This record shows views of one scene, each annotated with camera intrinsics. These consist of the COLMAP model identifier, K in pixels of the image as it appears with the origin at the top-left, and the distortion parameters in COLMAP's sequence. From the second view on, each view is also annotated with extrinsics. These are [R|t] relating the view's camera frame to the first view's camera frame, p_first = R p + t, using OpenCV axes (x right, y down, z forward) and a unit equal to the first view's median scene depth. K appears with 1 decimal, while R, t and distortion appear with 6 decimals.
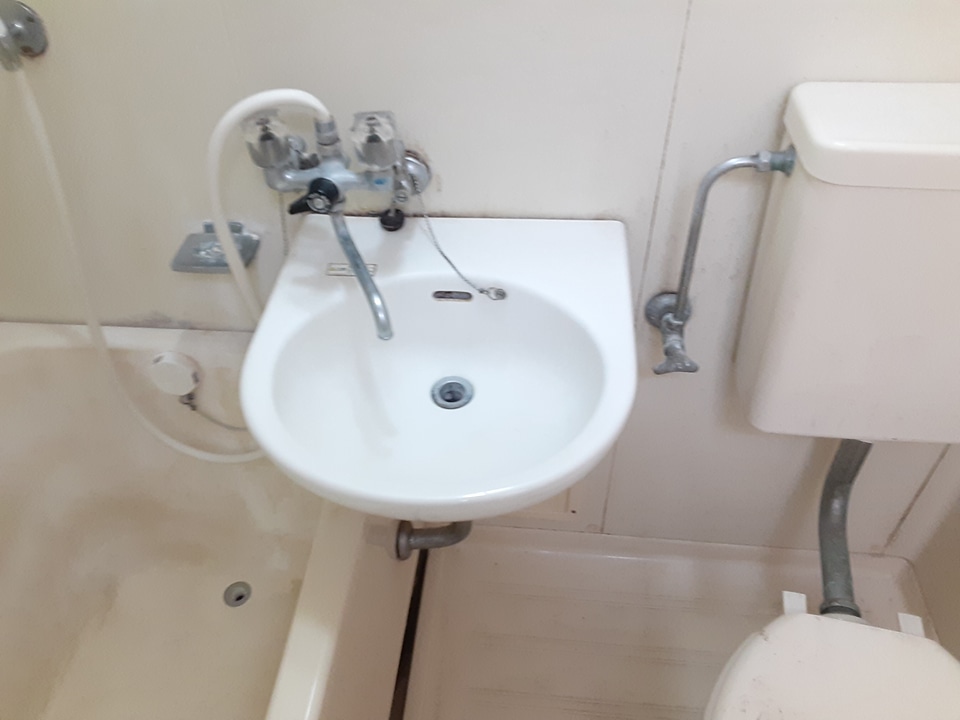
lens RADIAL K [[760.9, 0, 453.4], [0, 760.9, 357.4], [0, 0, 1]] dist [0.110187, -0.164127]
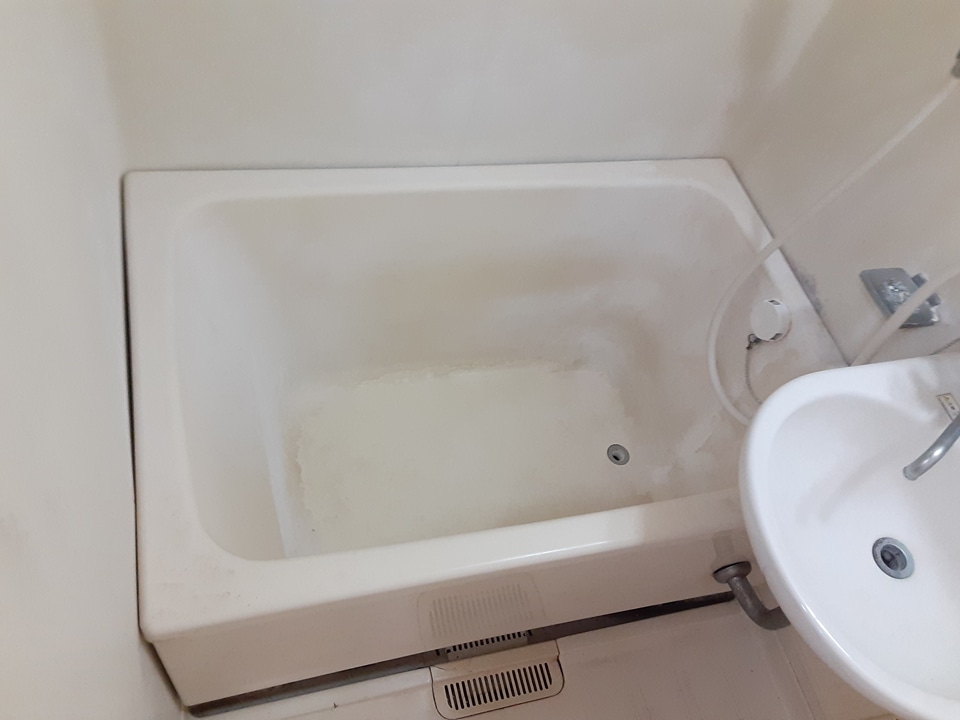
lens RADIAL K [[760.9, 0, 453.4], [0, 760.9, 357.4], [0, 0, 1]] dist [0.110187, -0.164127]
pose [[0.328931, 0.842420, -0.426770, 0.020554], [-0.785105, 0.495086, 0.372156, -0.009969], [0.524800, 0.212645, 0.824237, -0.213817]]
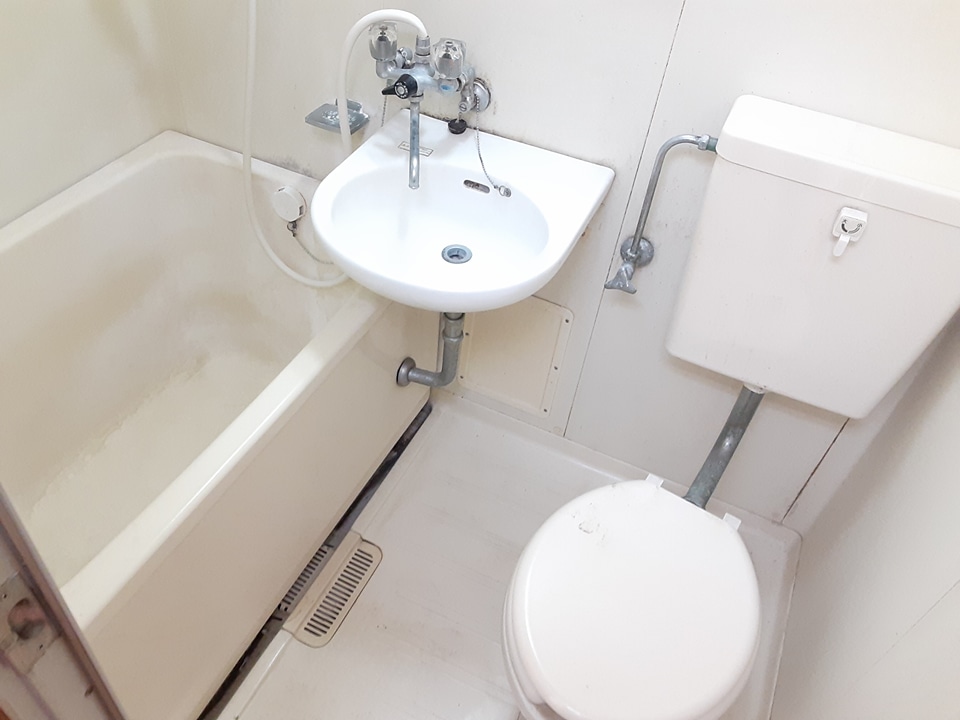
lens RADIAL K [[760.9, 0, 453.4], [0, 760.9, 357.4], [0, 0, 1]] dist [0.110187, -0.164127]
pose [[0.937865, 0.308518, -0.158826, 0.278131], [-0.307803, 0.950986, 0.029714, 0.190342], [0.160209, 0.021019, 0.986859, -0.393874]]
